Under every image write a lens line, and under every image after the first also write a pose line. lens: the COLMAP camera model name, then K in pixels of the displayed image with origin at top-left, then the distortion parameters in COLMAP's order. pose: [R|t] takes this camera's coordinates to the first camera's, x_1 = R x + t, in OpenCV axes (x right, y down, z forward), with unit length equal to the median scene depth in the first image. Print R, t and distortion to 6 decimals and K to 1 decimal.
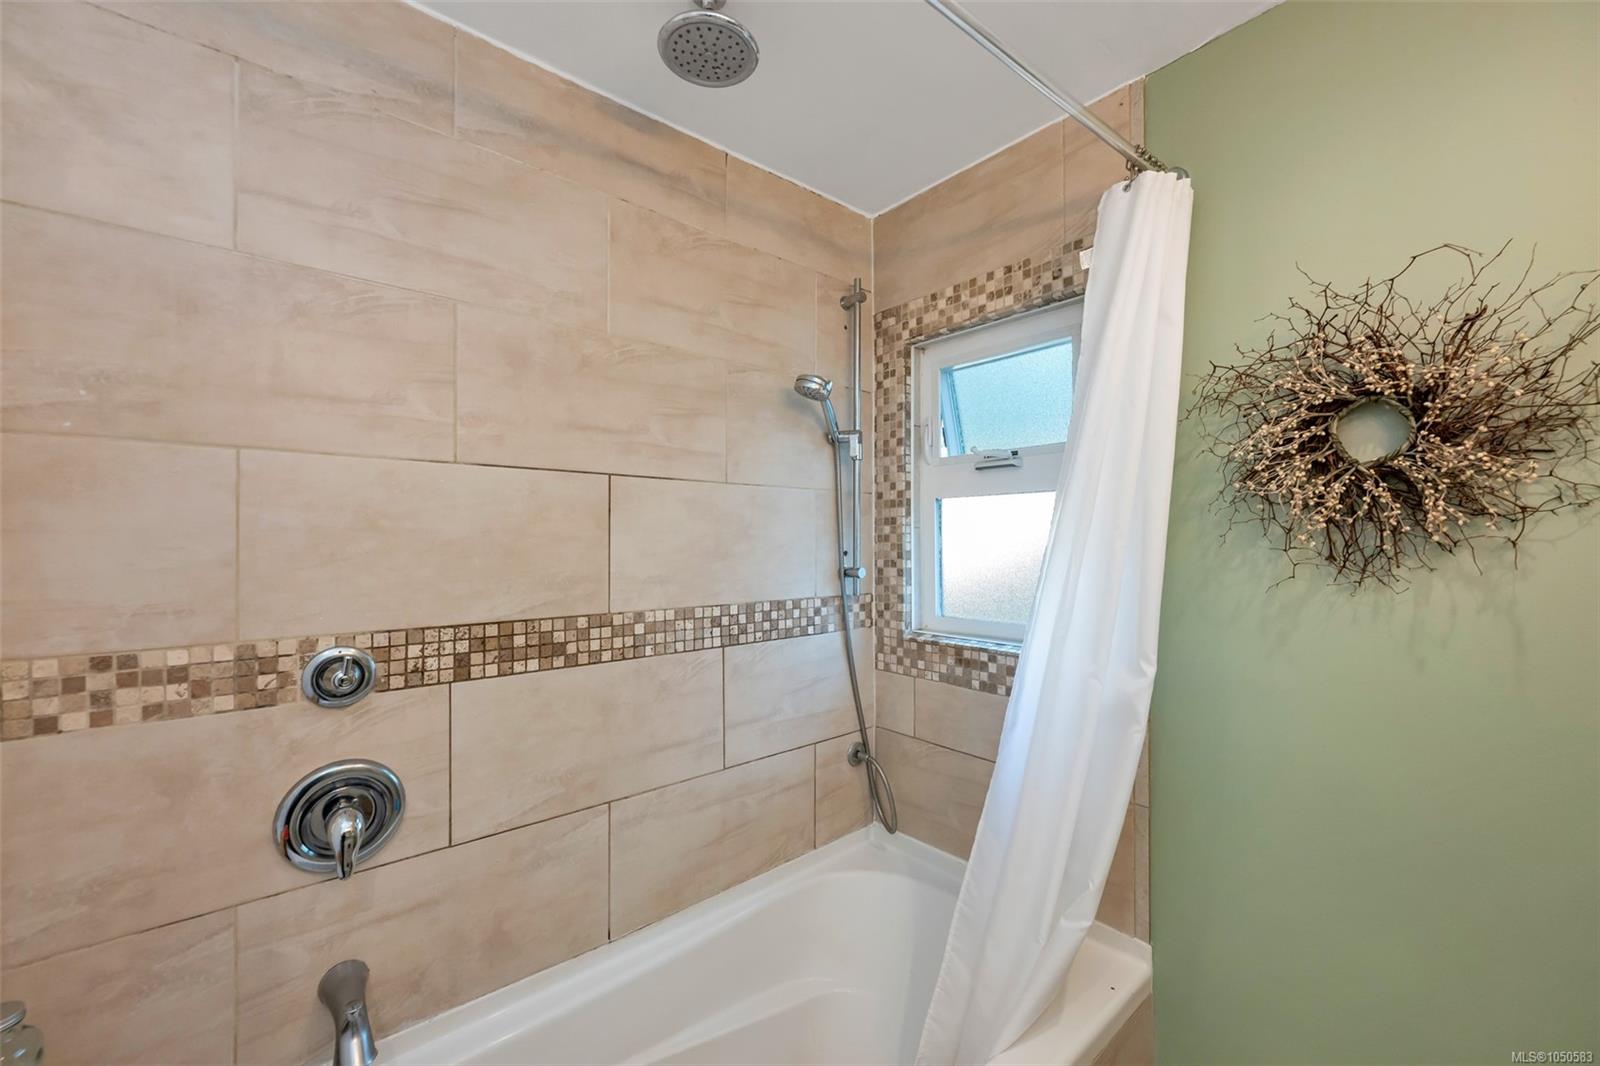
lens RADIAL K [[649.8, 0, 798.3], [0, 649.8, 529.2], [0, 0, 1]] dist [-0.002982, -0.000091]
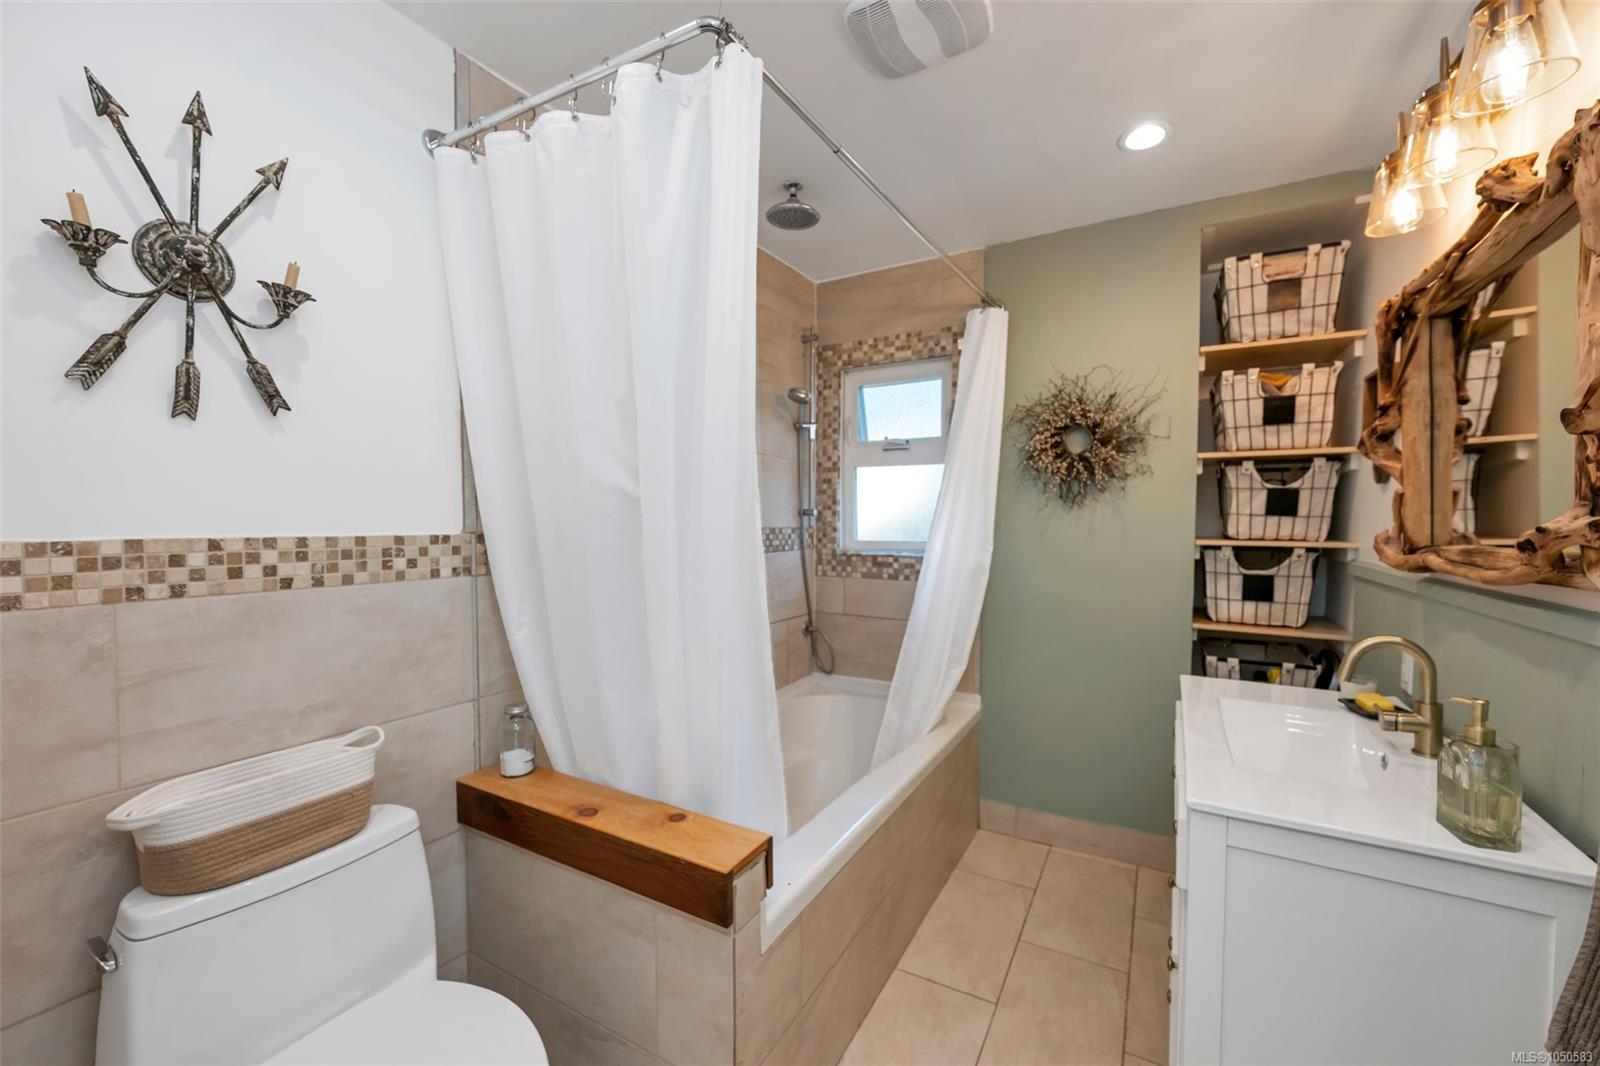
lens RADIAL K [[649.8, 0, 802.0], [0, 649.8, 527.4], [0, 0, 1]] dist [-0.002982, -0.000091]
pose [[0.944128, -0.001185, 0.329578, -0.486046], [-0.009464, 0.999484, 0.030704, 0.058724], [-0.329444, -0.032108, 0.943629, -0.525014]]
